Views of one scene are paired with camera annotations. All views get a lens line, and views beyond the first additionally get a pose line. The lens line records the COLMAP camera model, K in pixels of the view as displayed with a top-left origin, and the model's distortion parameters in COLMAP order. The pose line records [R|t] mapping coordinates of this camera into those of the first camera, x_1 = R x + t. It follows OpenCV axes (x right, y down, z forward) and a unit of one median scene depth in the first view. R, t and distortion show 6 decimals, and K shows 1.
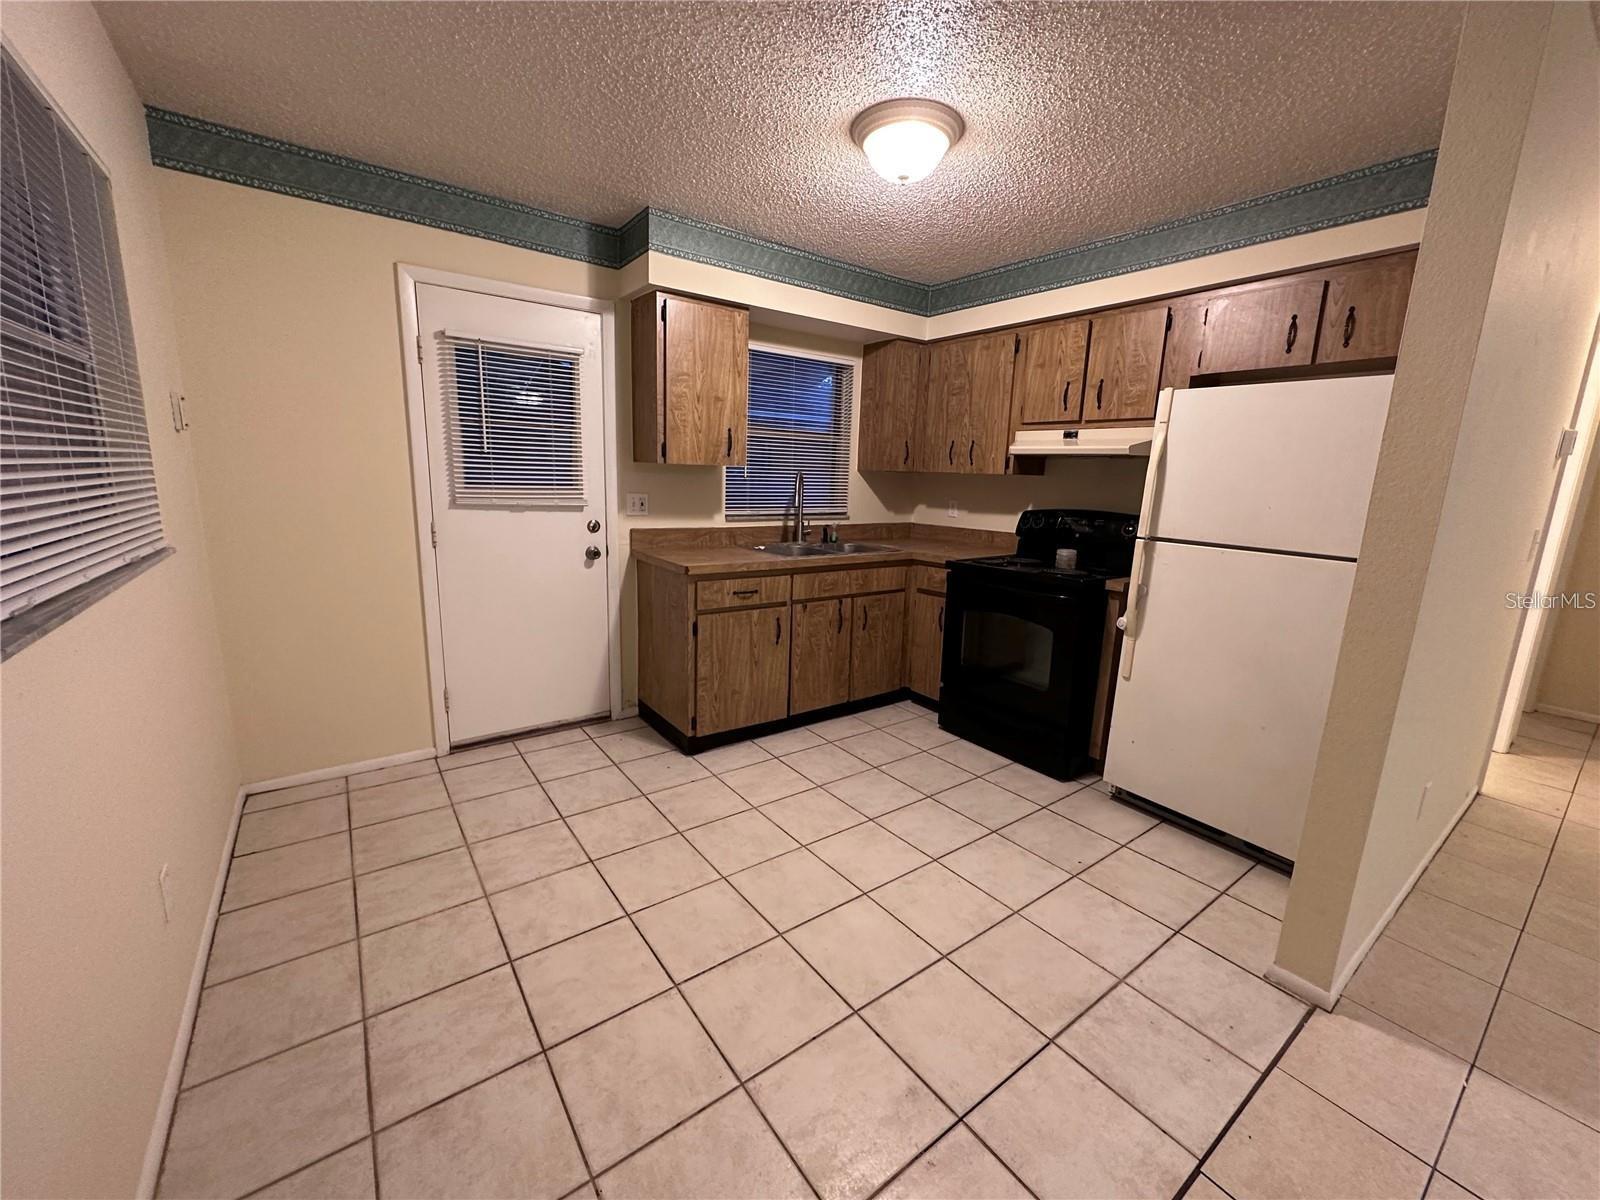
lens RADIAL K [[638.2, 0, 799.7], [0, 638.2, 596.3], [0, 0, 1]] dist [-0.003964, 0.000876]
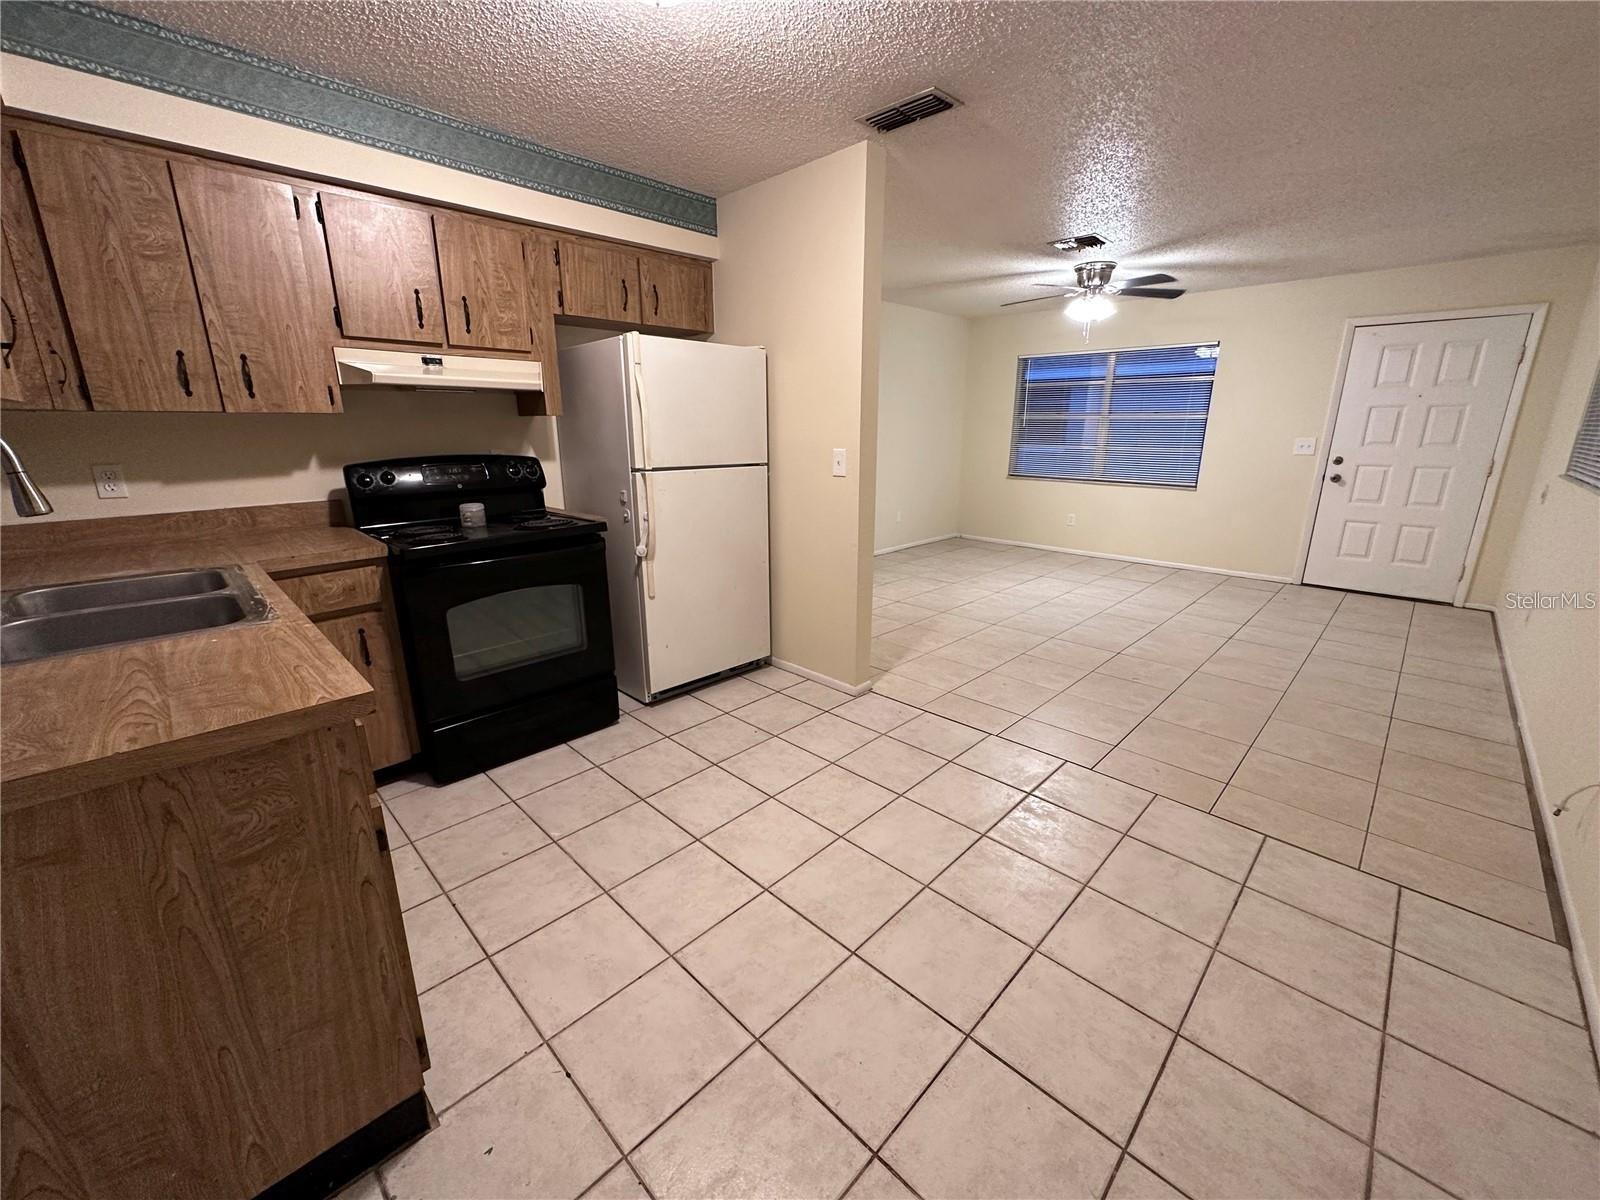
lens RADIAL K [[638.2, 0, 799.3], [0, 638.2, 595.6], [0, 0, 1]] dist [-0.003964, 0.000876]
pose [[-0.159259, -0.287700, 0.944386, -0.553778], [0.184996, 0.930953, 0.314805, -0.169226], [-0.969749, 0.224843, -0.095040, 0.805507]]
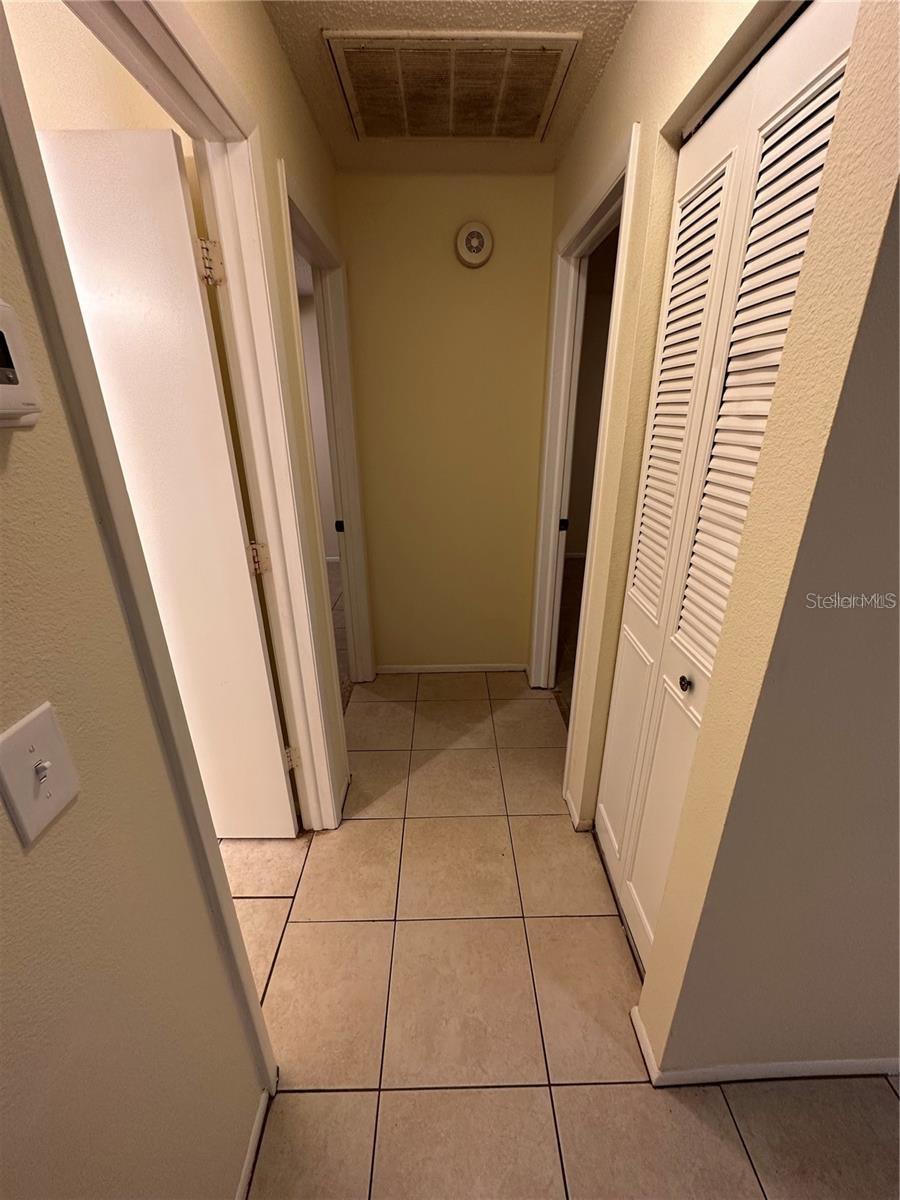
lens RADIAL K [[478.7, 0, 454.6], [0, 478.7, 598.8], [0, 0, 1]] dist [-0.003964, 0.000876]
pose [[0.573799, -0.336039, 0.746881, 1.050935], [0.182436, 0.941479, 0.283435, -0.161236], [-0.798418, -0.026377, 0.601525, 0.691284]]
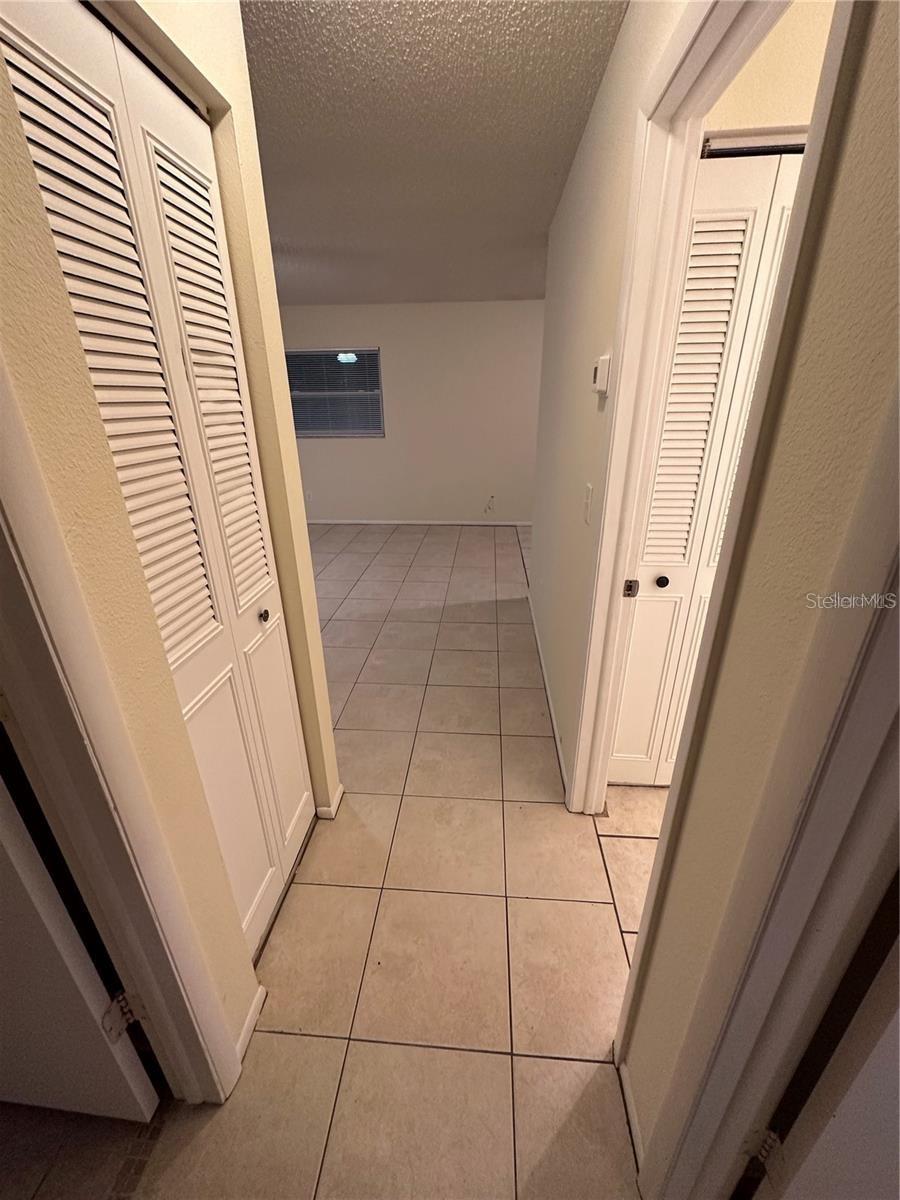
lens RADIAL K [[478.7, 0, 449.7], [0, 478.7, 598.0], [0, 0, 1]] dist [-0.003964, 0.000876]
pose [[-0.649306, 0.269210, -0.711286, 1.644594], [-0.159924, 0.866012, 0.473759, -0.230972], [0.743523, 0.421366, -0.519253, 1.159999]]
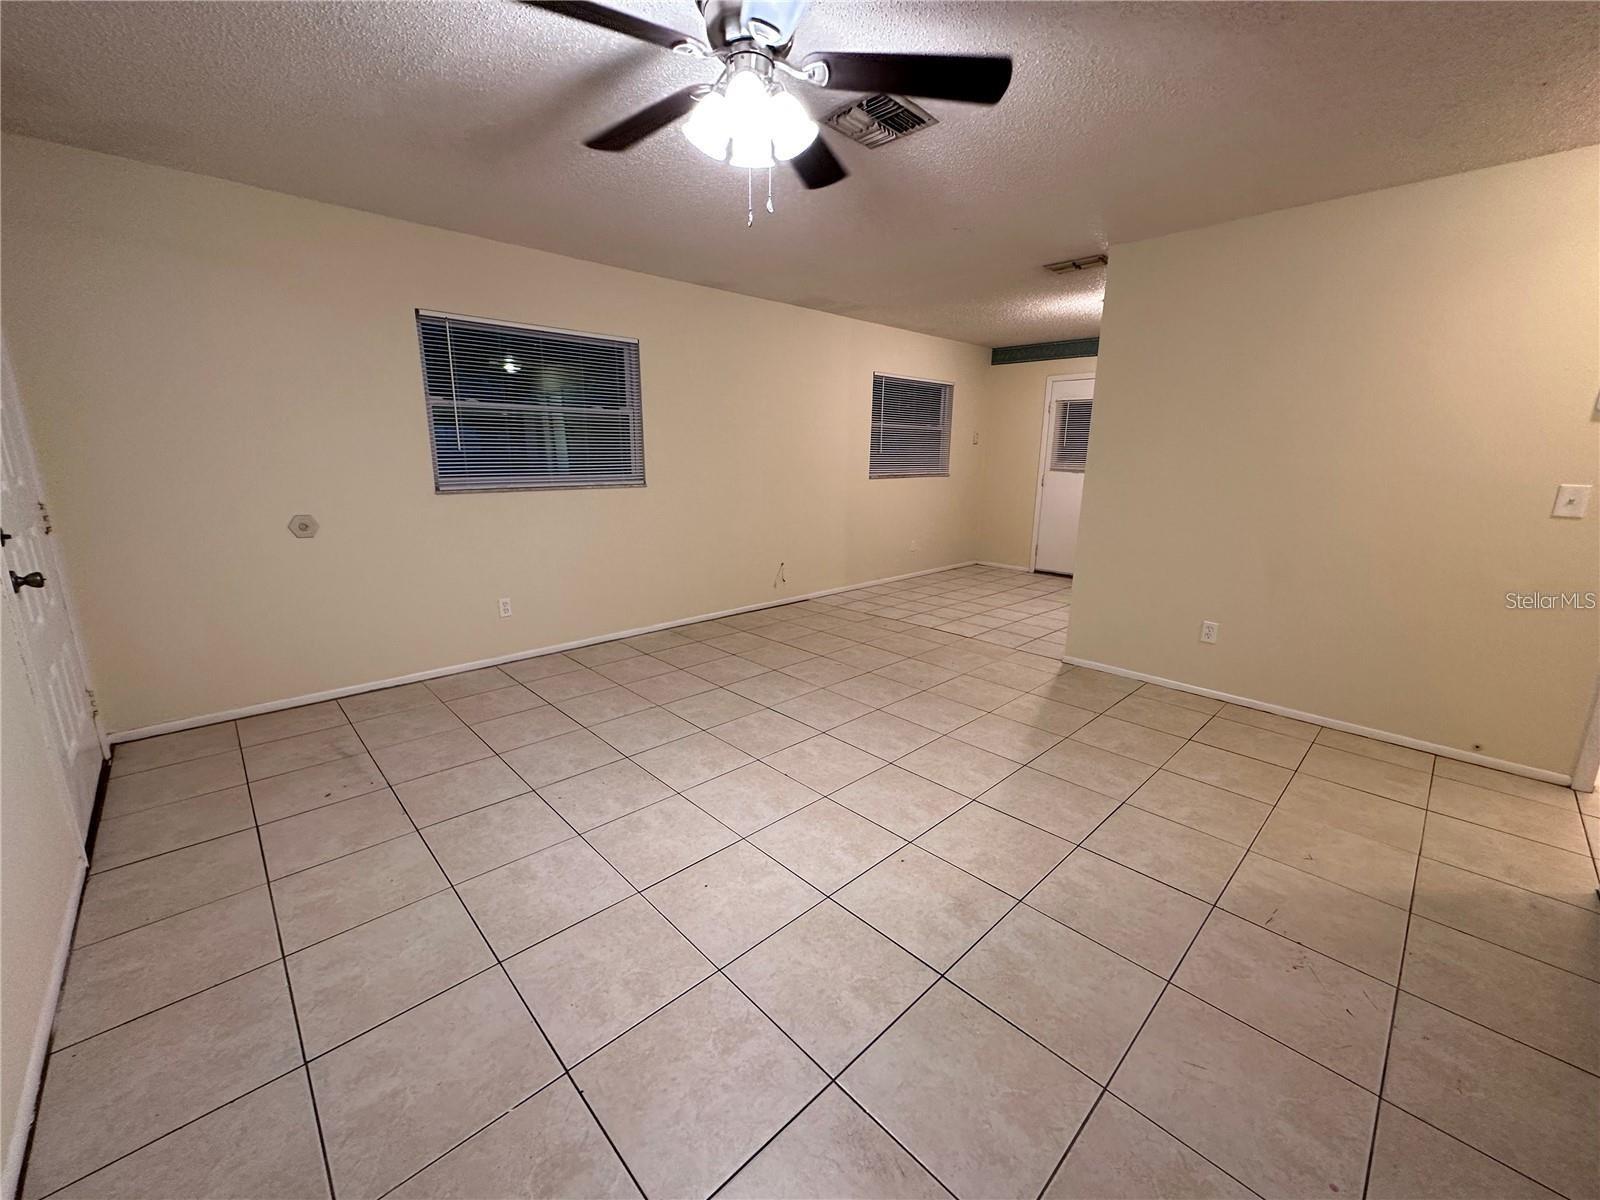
lens RADIAL K [[638.2, 0, 798.6], [0, 638.2, 597.5], [0, 0, 1]] dist [-0.003964, 0.000876]
pose [[0.127289, 0.192079, -0.973089, 1.836392], [-0.199005, 0.966066, 0.164661, 0.125728], [0.971697, 0.172690, 0.161195, -0.260937]]
